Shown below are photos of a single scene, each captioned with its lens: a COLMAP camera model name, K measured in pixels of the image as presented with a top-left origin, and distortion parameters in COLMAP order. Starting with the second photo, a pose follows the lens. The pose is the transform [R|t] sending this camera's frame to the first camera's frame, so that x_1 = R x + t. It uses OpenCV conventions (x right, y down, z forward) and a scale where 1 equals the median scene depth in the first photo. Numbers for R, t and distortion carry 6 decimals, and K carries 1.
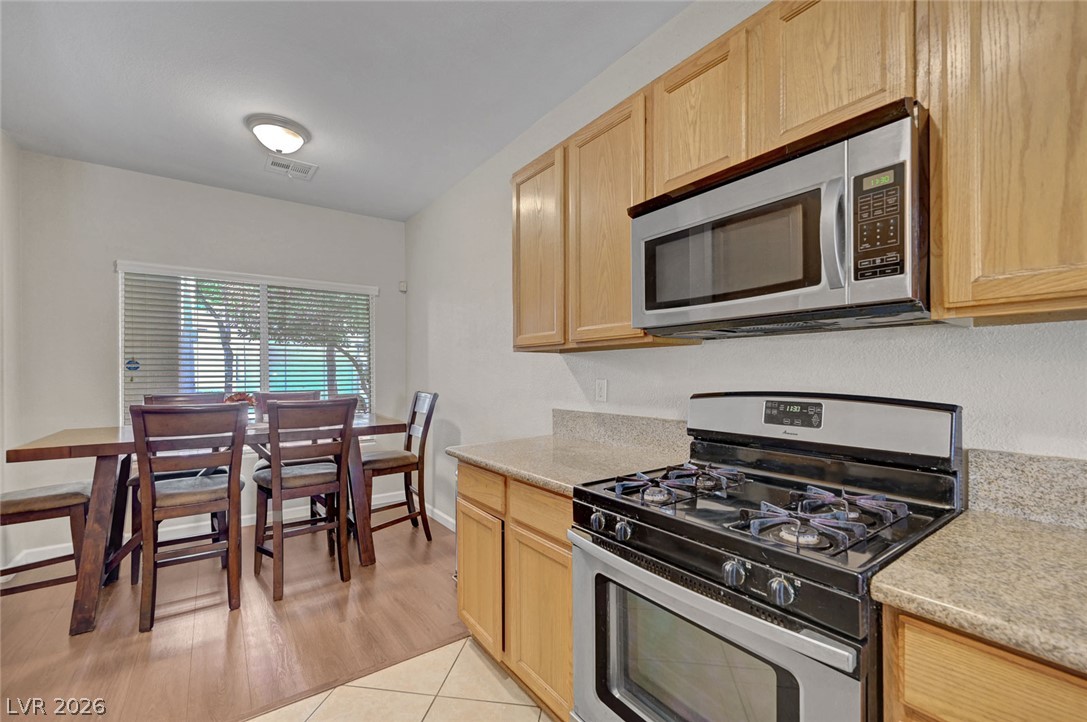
lens RADIAL K [[453.0, 0, 545.8], [0, 453.0, 373.4], [0, 0, 1]] dist [-0.002843, -0.000397]
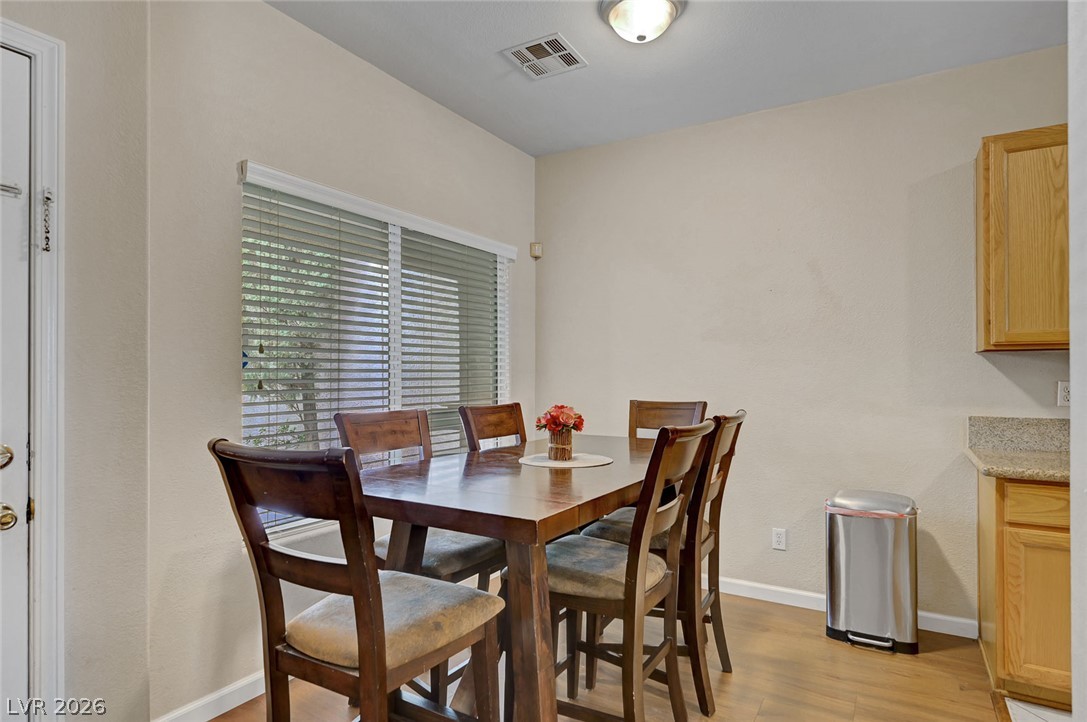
lens RADIAL K [[574.1, 0, 567.2], [0, 574.1, 370.7], [0, 0, 1]] dist [0.001941, 0.000501]
pose [[0.920418, 0.004186, 0.390913, -1.146357], [-0.000319, 0.999950, -0.009956, 0.002382], [-0.390935, 0.009039, 0.920374, 0.302824]]
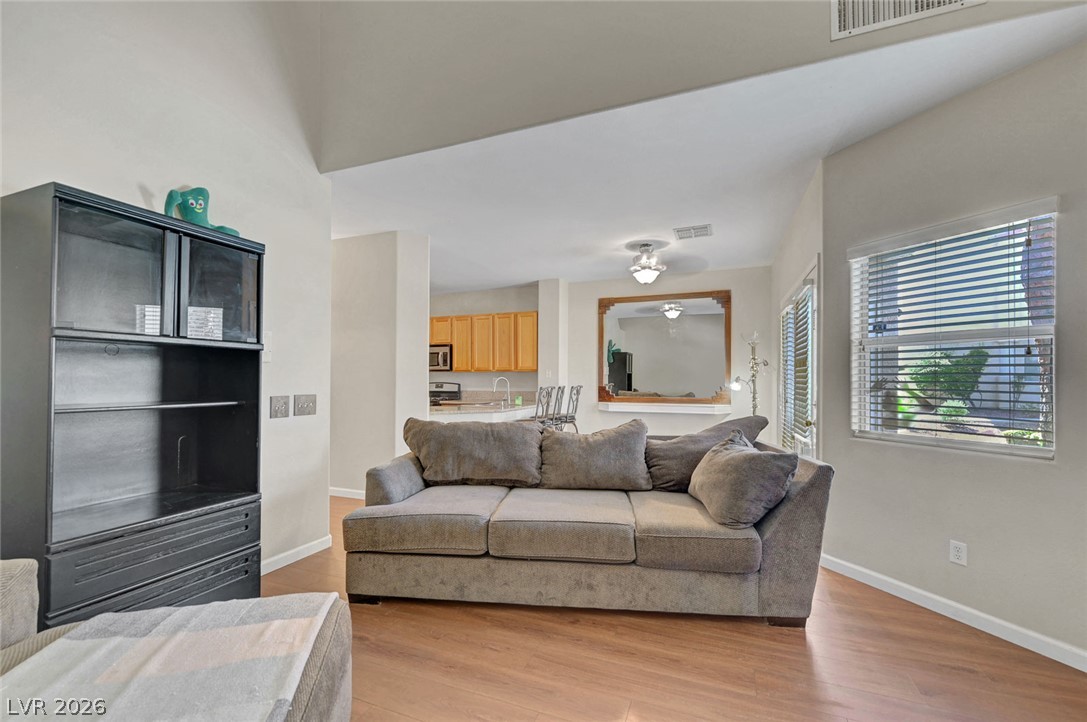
lens RADIAL K [[441.0, 0, 548.5], [0, 441.0, 378.6], [0, 0, 1]] dist [0.000290, 0.000085]
pose [[0.844947, 0.008880, 0.534777, -0.691979], [-0.005341, 0.999952, -0.008165, 0.018339], [-0.534824, 0.004042, 0.844954, -2.434076]]
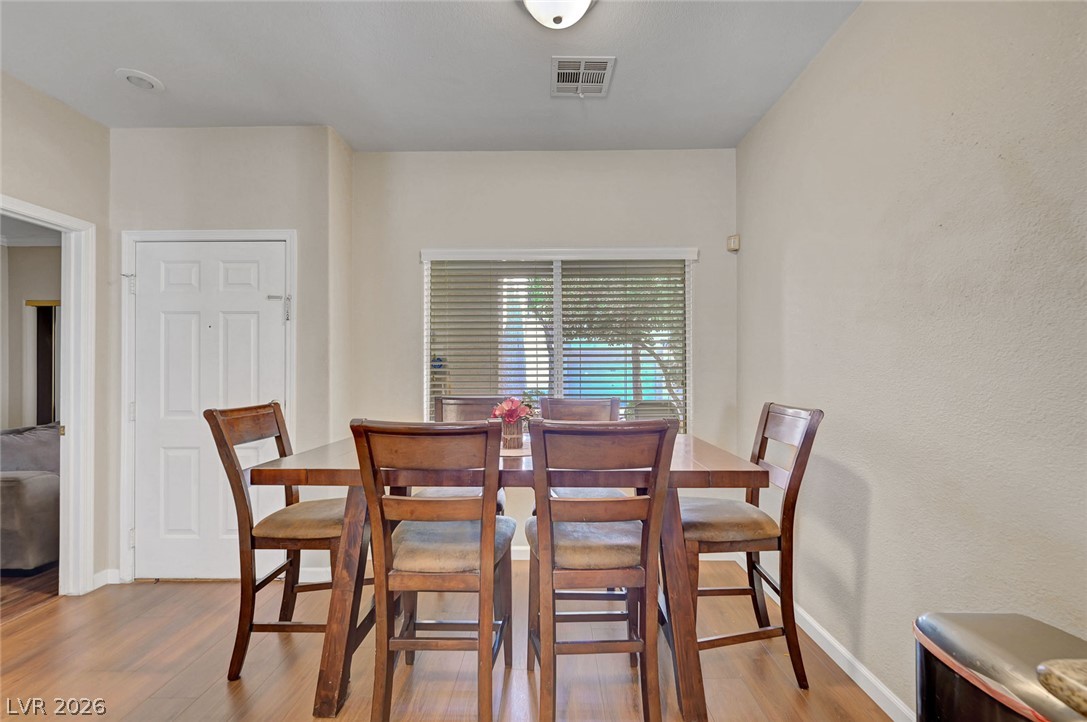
lens RADIAL K [[450.6, 0, 549.3], [0, 450.6, 370.1], [0, 0, 1]] dist [0.000601, 0.000284]
pose [[0.804824, -0.001564, -0.593512, -0.249090], [-0.002235, 0.999981, -0.005666, 0.001555], [0.593510, 0.005887, 0.804805, 0.542299]]
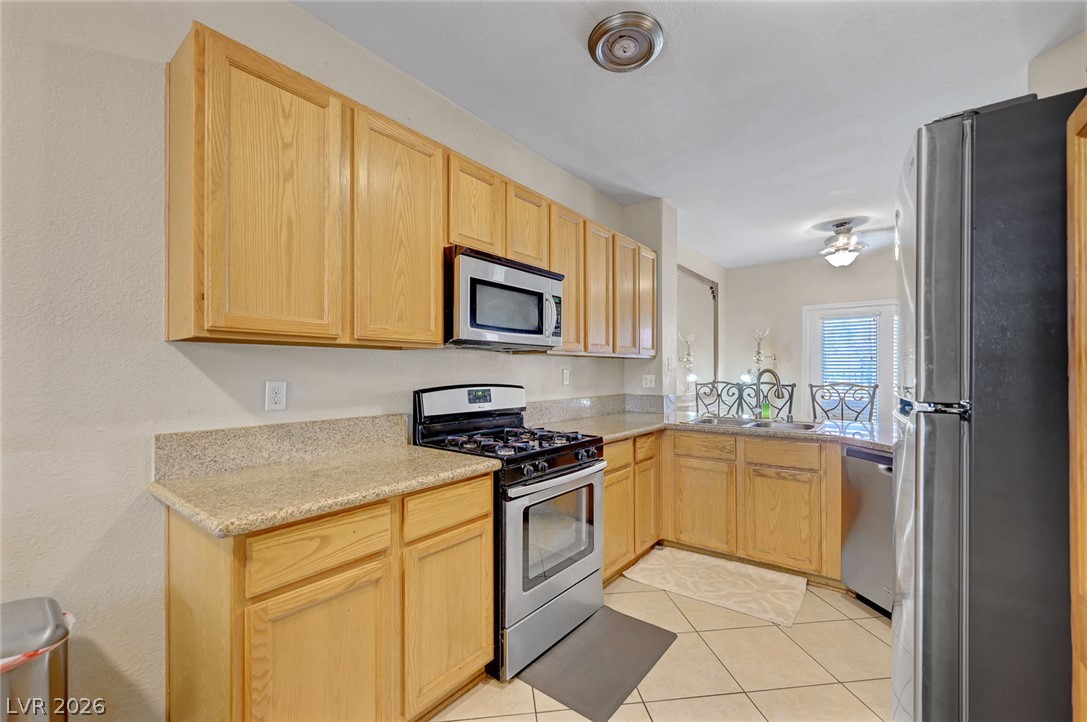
lens RADIAL K [[445.9, 0, 538.1], [0, 445.9, 369.9], [0, 0, 1]] dist [-0.001883, 0.000057]
pose [[-0.254750, 0.009280, 0.966963, -0.681905], [0.003850, 0.999956, -0.008583, 0.000912], [-0.966999, 0.001536, -0.254774, 0.691766]]
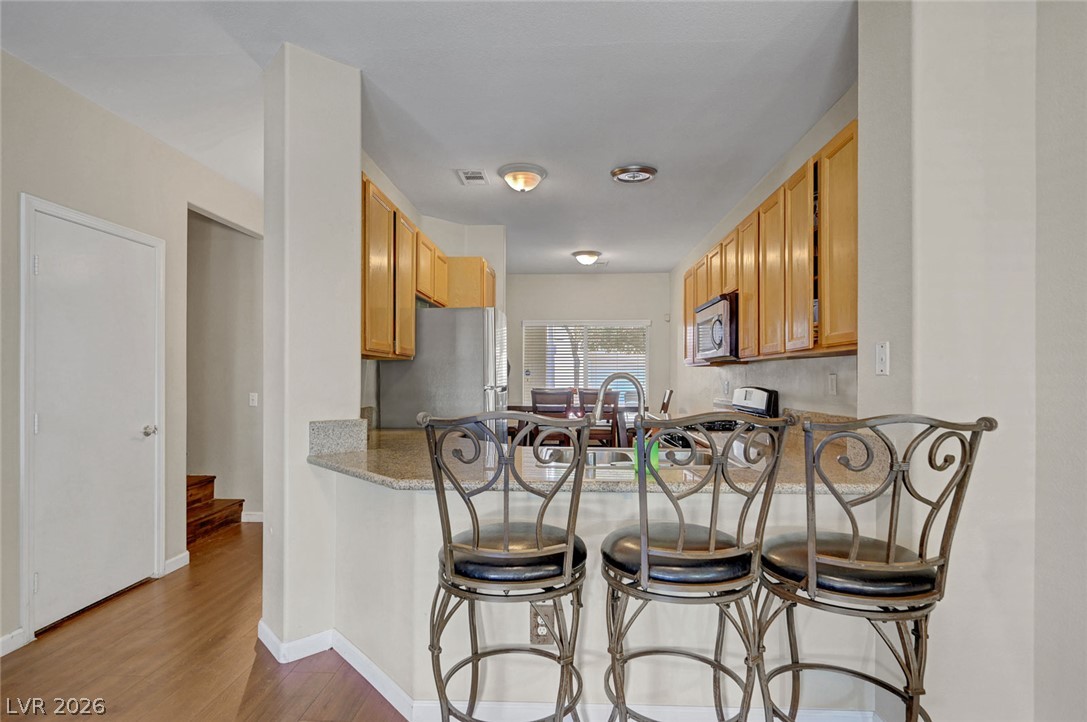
lens RADIAL K [[543.7, 0, 542.6], [0, 543.7, 378.5], [0, 0, 1]] dist [0.007205, 0.000119]
pose [[0.776025, 0.008423, -0.630646, 0.849457], [-0.008759, 0.999958, 0.002577, -0.000368], [0.630641, 0.003524, 0.776067, -1.072966]]
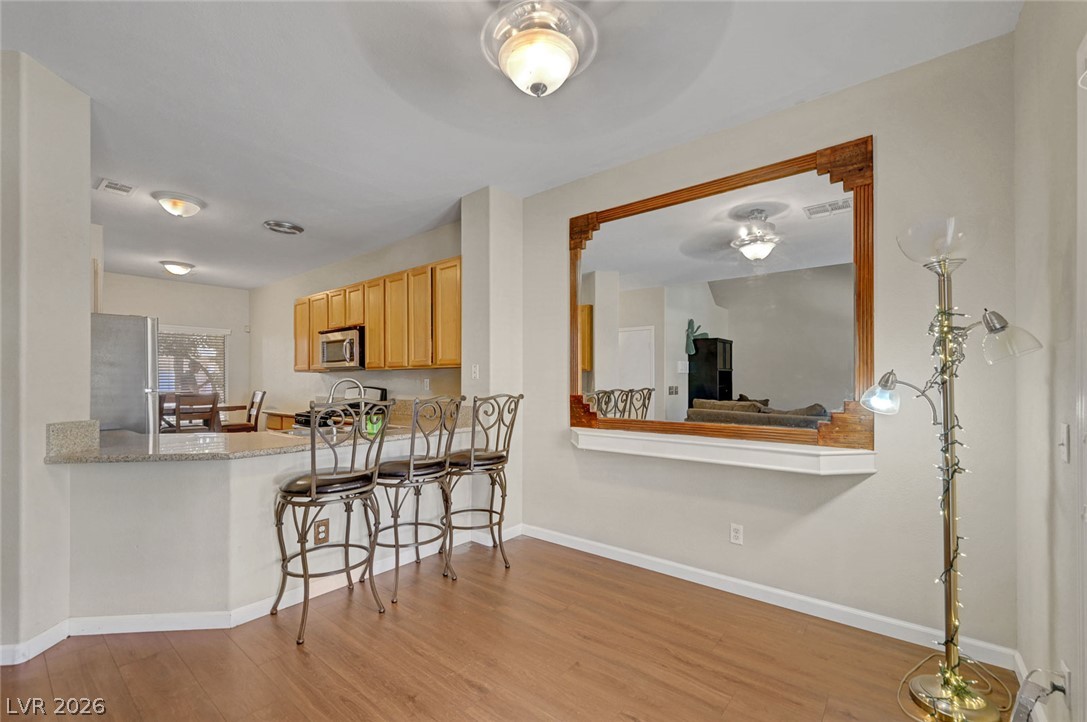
lens RADIAL K [[458.2, 0, 542.6], [0, 458.2, 380.2], [0, 0, 1]] dist [0.002926, 0.000047]
pose [[0.969354, 0.004436, 0.245626, 0.588444], [-0.003071, 0.999978, -0.005943, 0.004349], [-0.245647, 0.005007, 0.969346, -1.646208]]
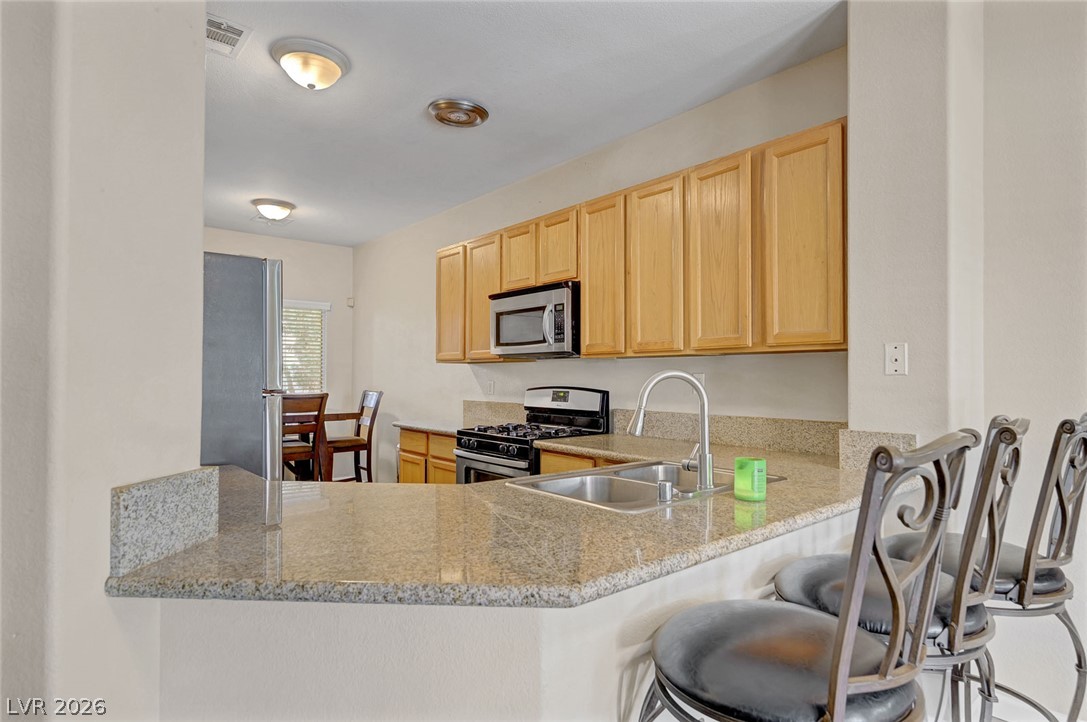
lens RADIAL K [[586.7, 0, 549.5], [0, 586.7, 366.8], [0, 0, 1]] dist [0.003633, 0.001348]
pose [[0.997330, 0.008229, 0.072567, 0.163854], [-0.006881, 0.999800, -0.018803, 0.000687], [-0.072707, 0.018253, 0.997186, -1.002678]]
